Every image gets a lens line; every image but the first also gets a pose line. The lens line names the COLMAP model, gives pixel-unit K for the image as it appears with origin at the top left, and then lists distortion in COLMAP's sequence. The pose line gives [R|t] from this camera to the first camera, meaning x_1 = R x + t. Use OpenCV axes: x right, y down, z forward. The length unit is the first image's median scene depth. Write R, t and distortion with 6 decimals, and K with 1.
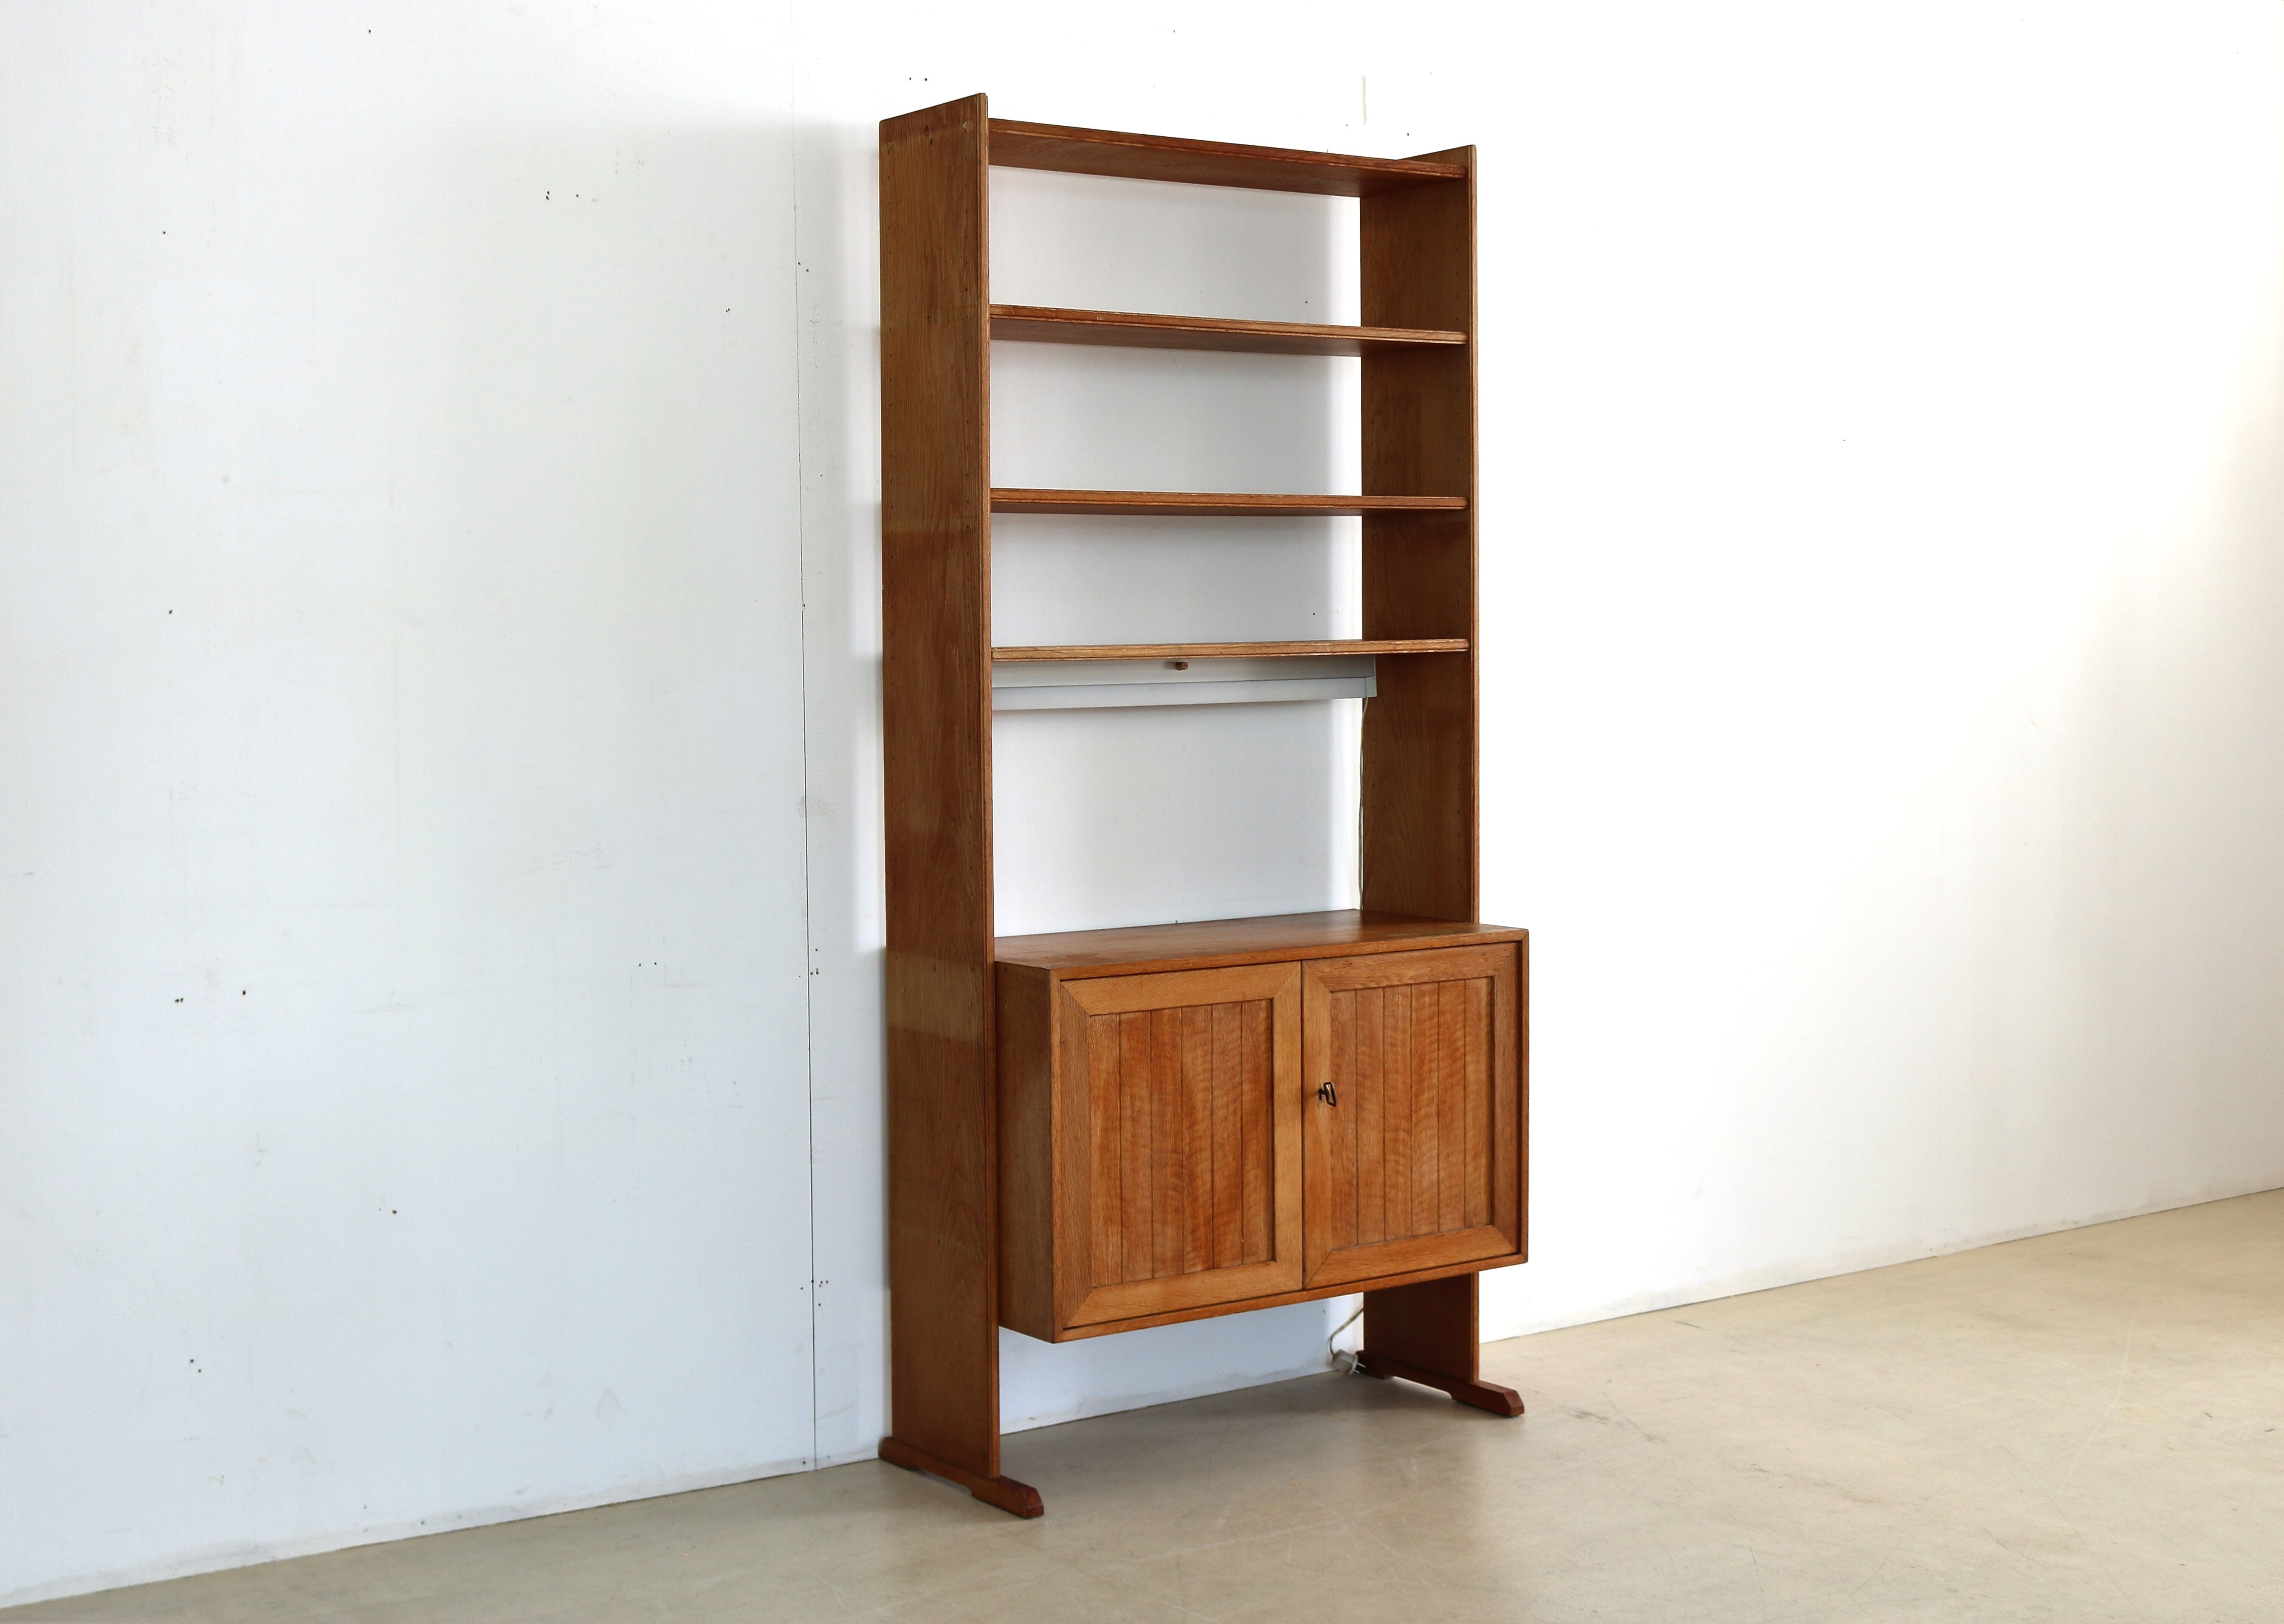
lens RADIAL K [[3187.9, 0, 1156.4], [0, 3187.9, 827.8], [0, 0, 1]] dist [-0.093769, 0.000000]
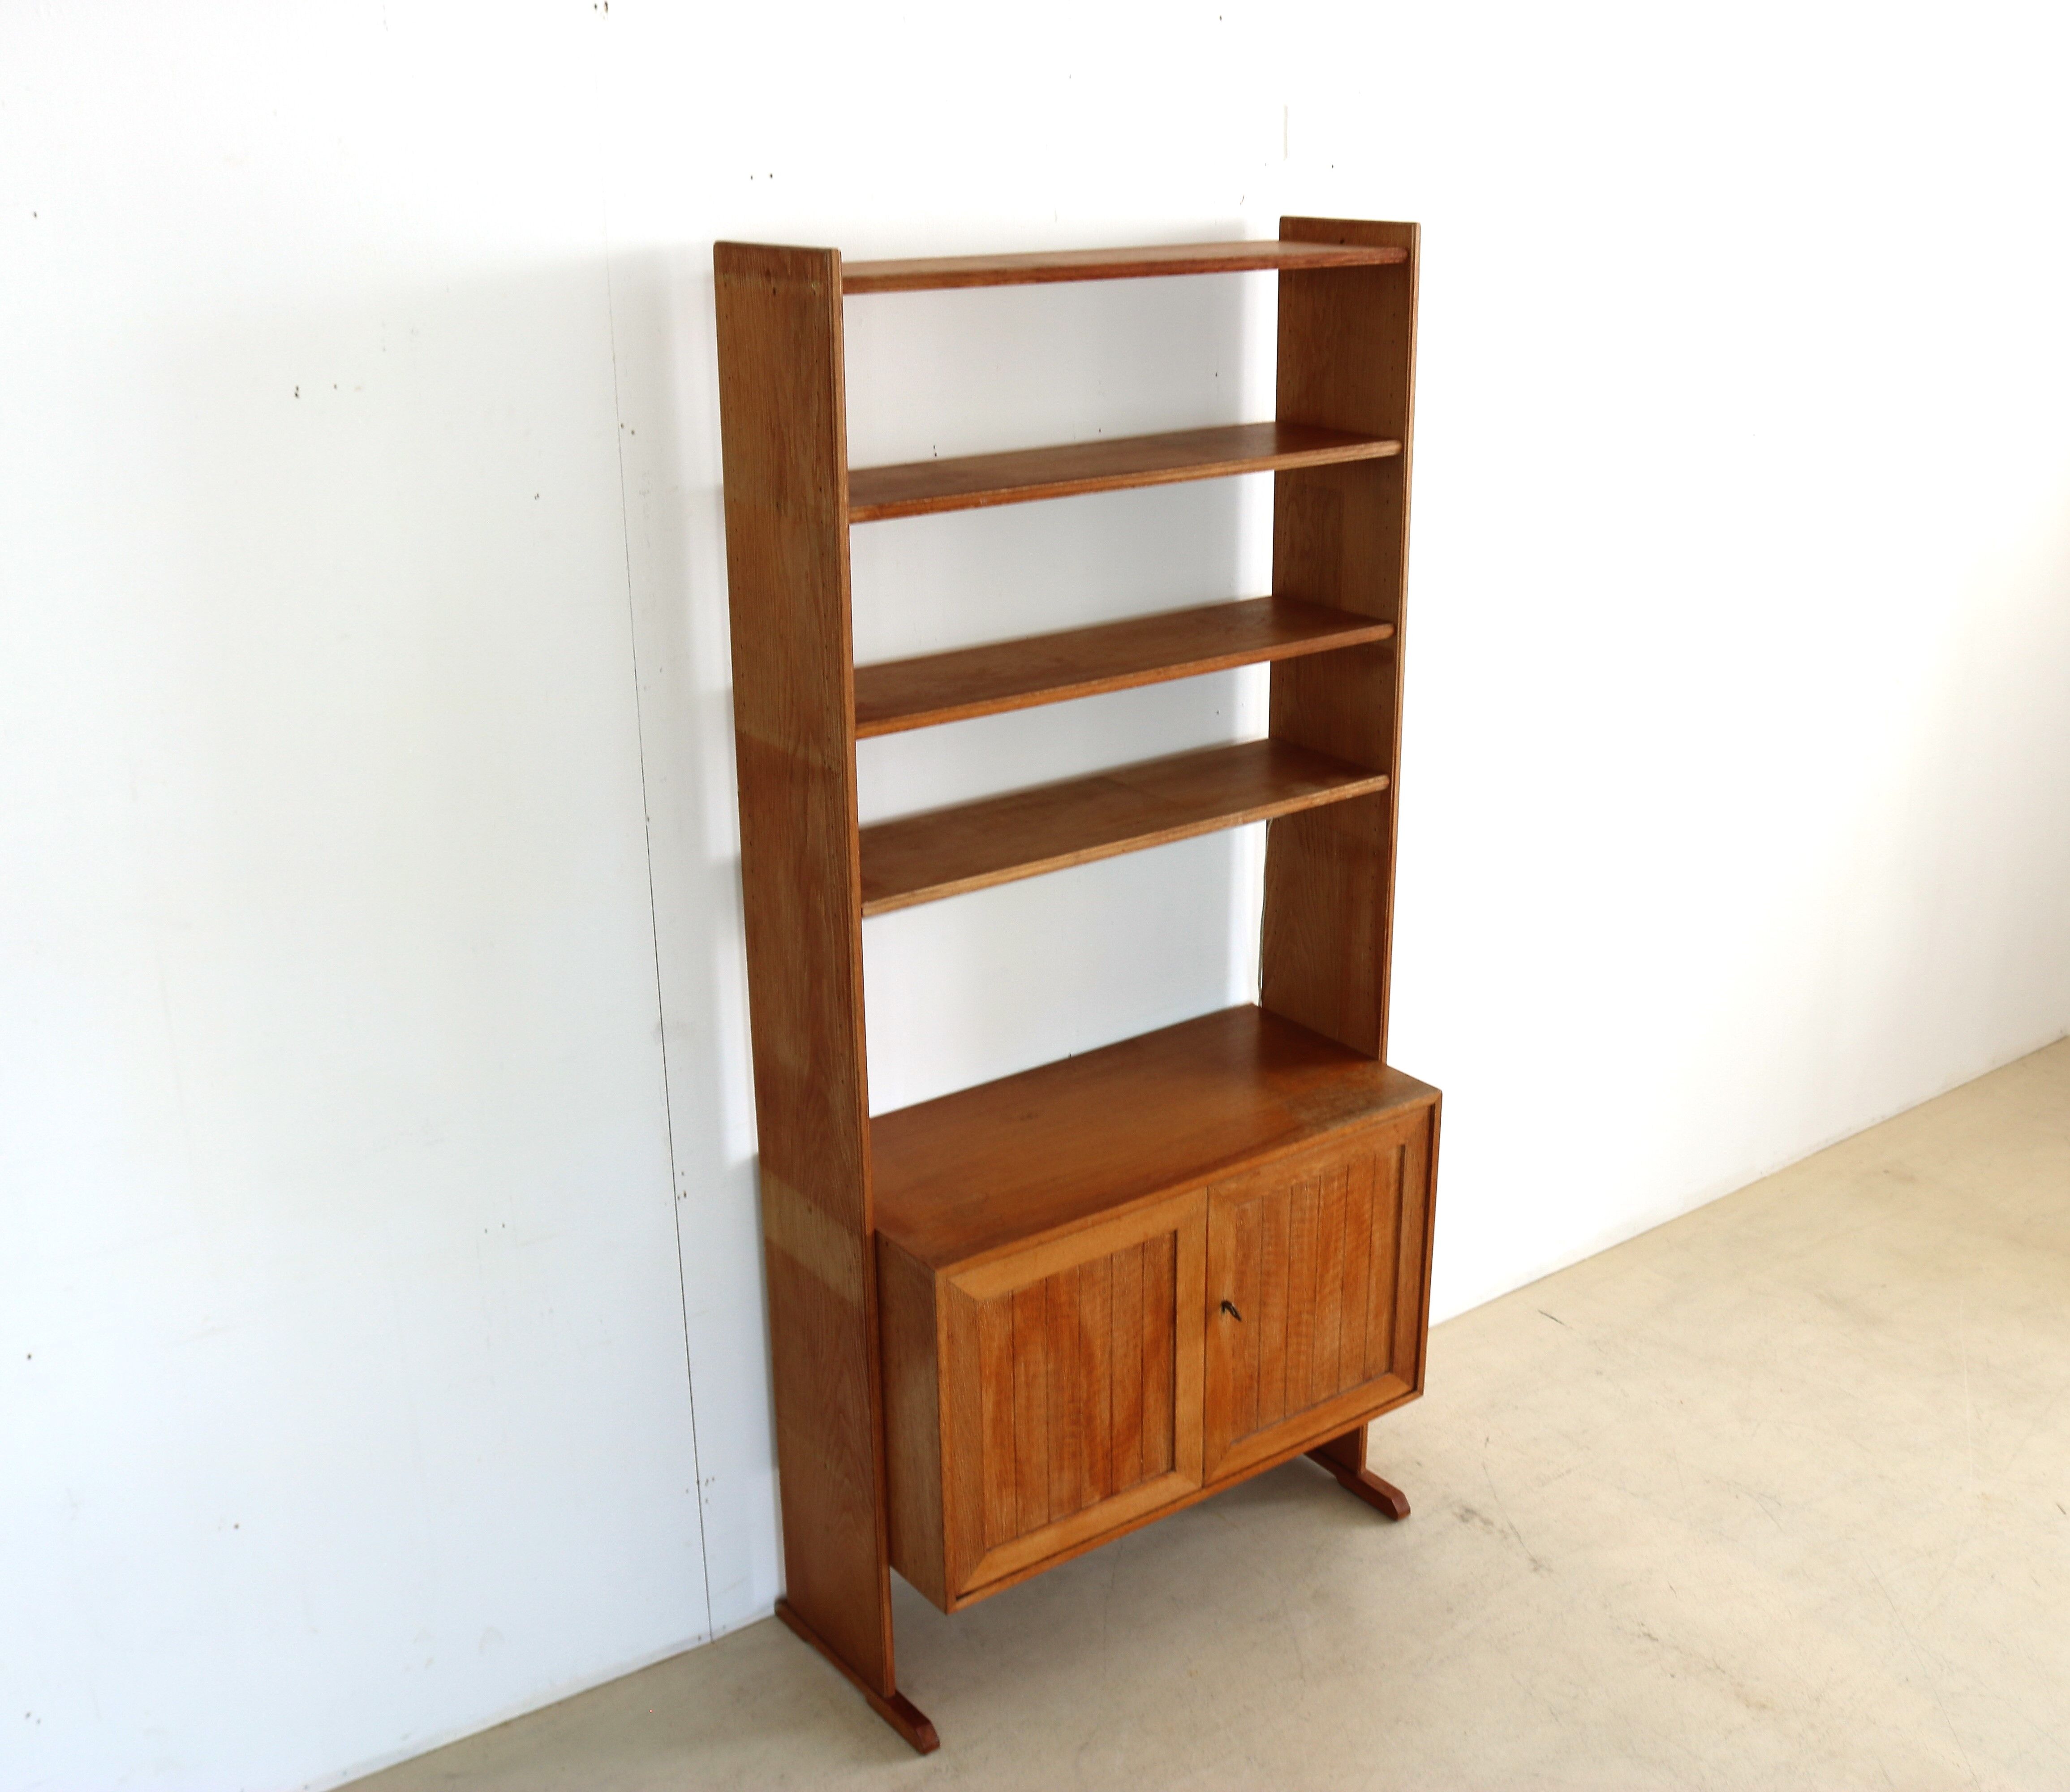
lens RADIAL K [[2240.2, 0, 1090.5], [0, 2240.2, 927.0], [0, 0, 1]] dist [-0.119944, 0.000000]
pose [[0.999656, -0.002936, 0.026047, -0.005338], [-0.004614, 0.958476, 0.285137, -0.217300], [-0.025803, -0.285159, 0.958133, 0.402908]]
